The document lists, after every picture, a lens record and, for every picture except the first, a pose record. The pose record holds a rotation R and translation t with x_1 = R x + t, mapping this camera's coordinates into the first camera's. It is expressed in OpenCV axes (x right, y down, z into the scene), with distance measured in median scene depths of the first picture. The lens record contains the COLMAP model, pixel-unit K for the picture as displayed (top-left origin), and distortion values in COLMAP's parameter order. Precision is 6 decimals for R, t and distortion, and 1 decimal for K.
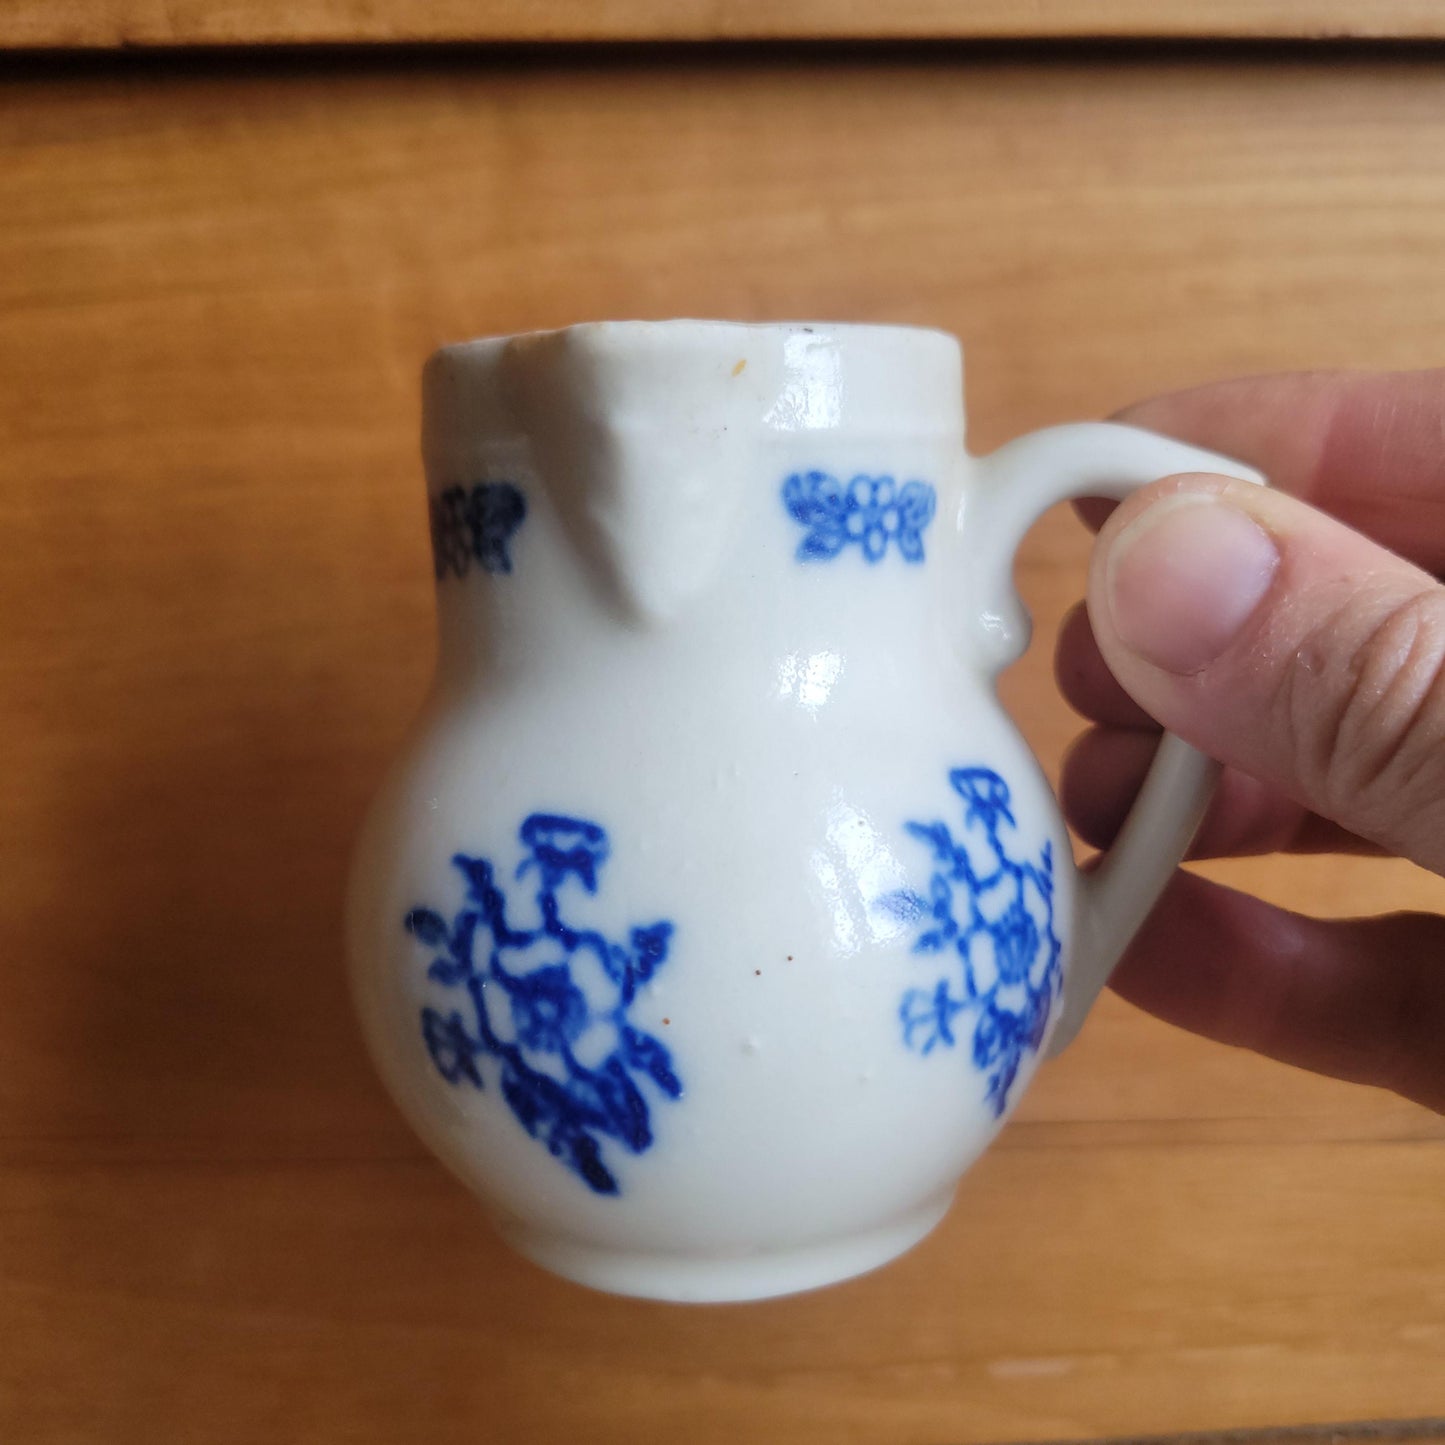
lens RADIAL K [[1476.2, 0, 718.6], [0, 1476.2, 734.0], [0, 0, 1]] dist [-0.002226, 0.004142]
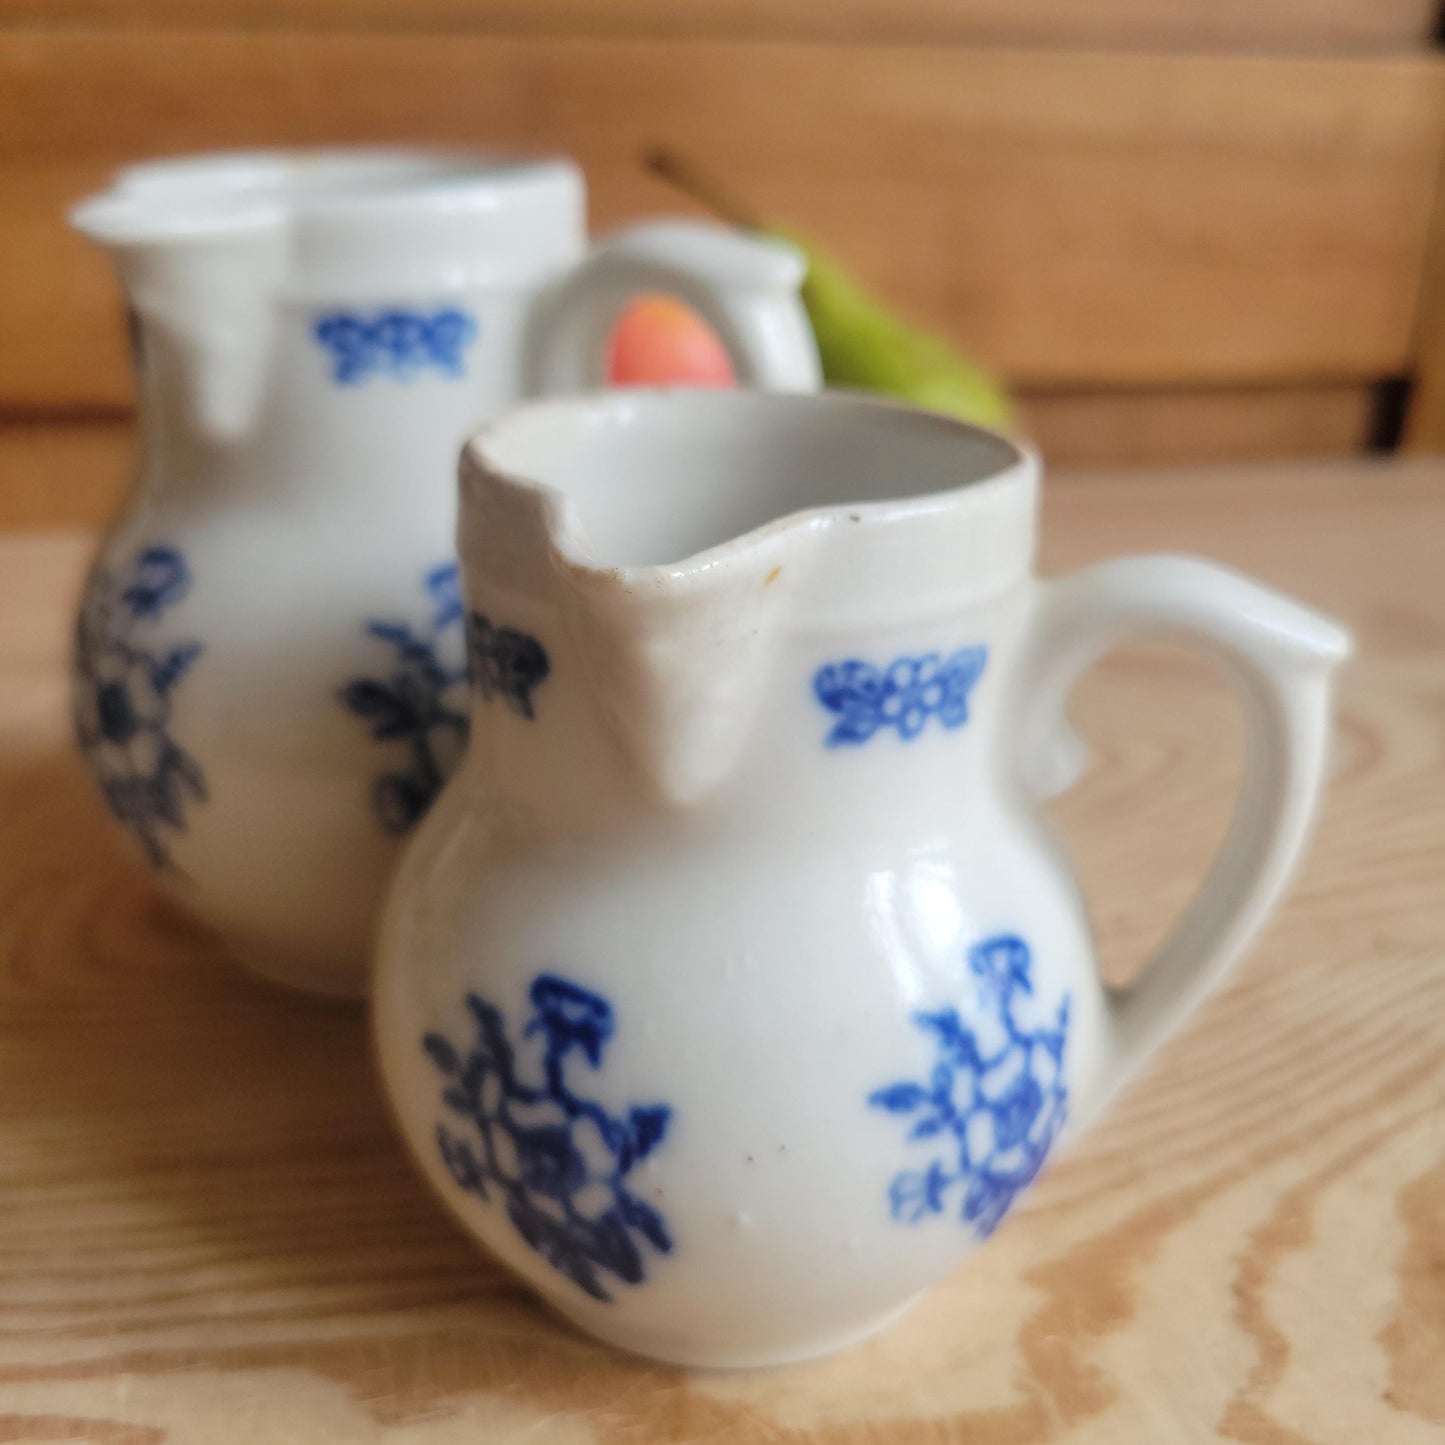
lens RADIAL K [[1476.2, 0, 718.6], [0, 1476.2, 734.0], [0, 0, 1]] dist [-0.002226, 0.004142]
pose [[0.994973, 0.077339, -0.063617, 0.044351], [-0.059806, 0.968441, 0.241960, -0.354392], [0.080323, -0.236939, 0.968198, 0.071427]]
